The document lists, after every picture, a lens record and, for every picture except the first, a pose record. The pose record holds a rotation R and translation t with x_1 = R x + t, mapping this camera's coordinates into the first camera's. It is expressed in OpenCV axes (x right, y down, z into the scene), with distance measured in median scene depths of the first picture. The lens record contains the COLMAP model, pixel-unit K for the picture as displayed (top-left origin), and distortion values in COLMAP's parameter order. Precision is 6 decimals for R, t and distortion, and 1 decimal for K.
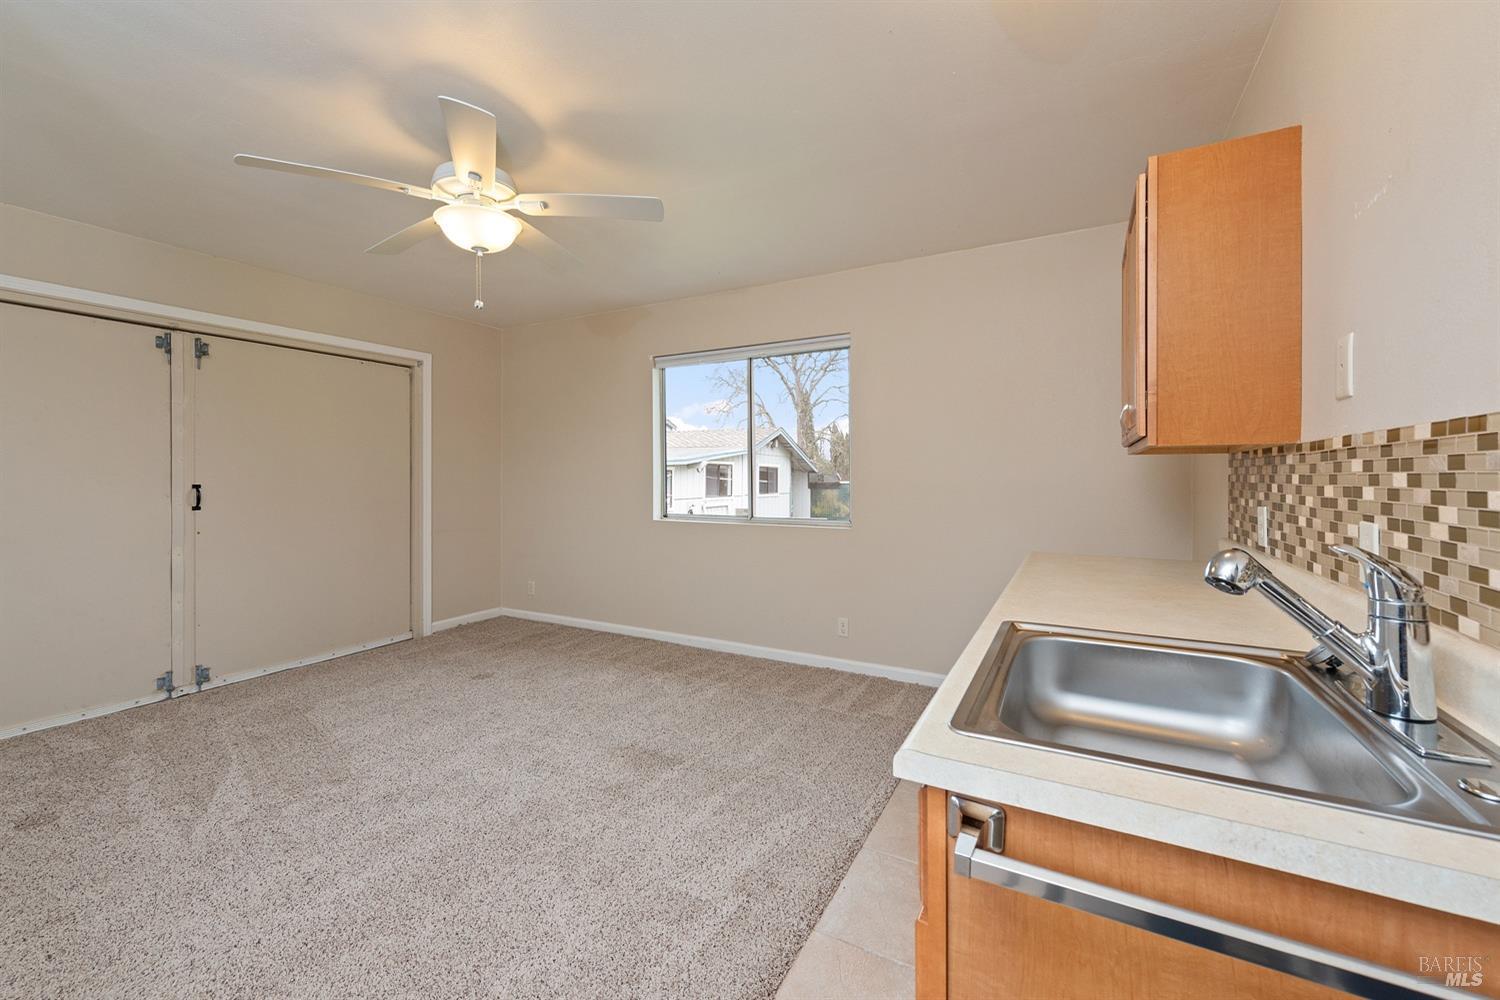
lens RADIAL K [[597.8, 0, 749.9], [0, 597.8, 471.6], [0, 0, 1]] dist [-0.000103, -0.000005]
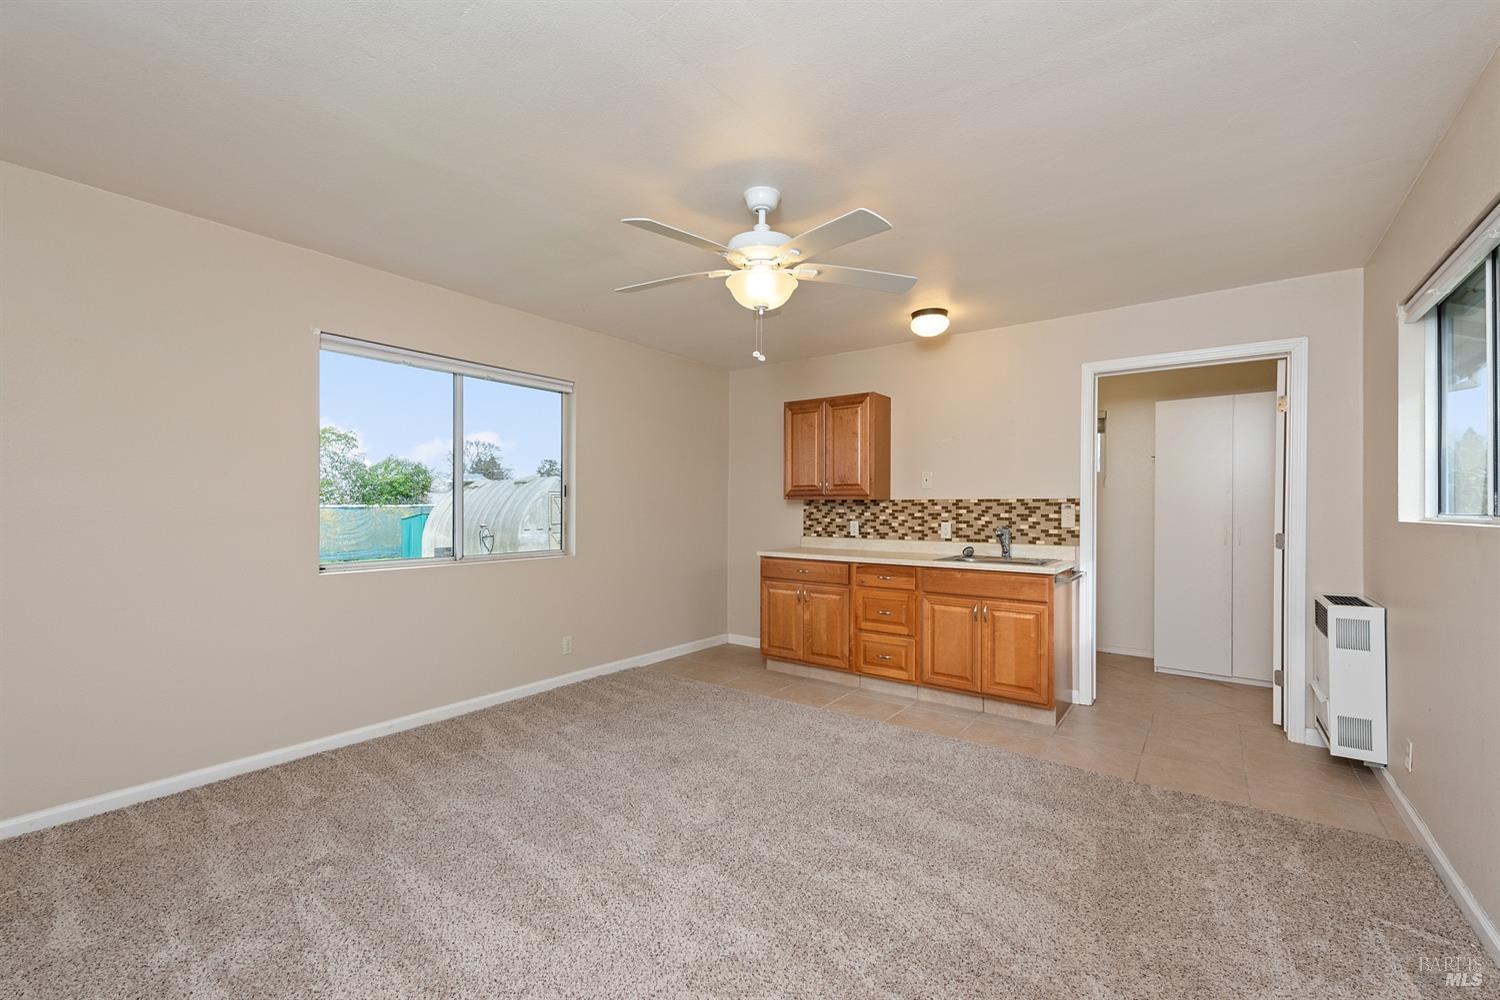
lens RADIAL K [[627.2, 0, 750.0], [0, 627.2, 500.0], [0, 0, 1]] dist [0.000256, 0.000006]
pose [[0.133257, 0.011705, 0.991012, -1.570715], [-0.010288, 0.999893, -0.010426, -0.002358], [-0.991028, -0.008806, 0.133363, 0.841138]]
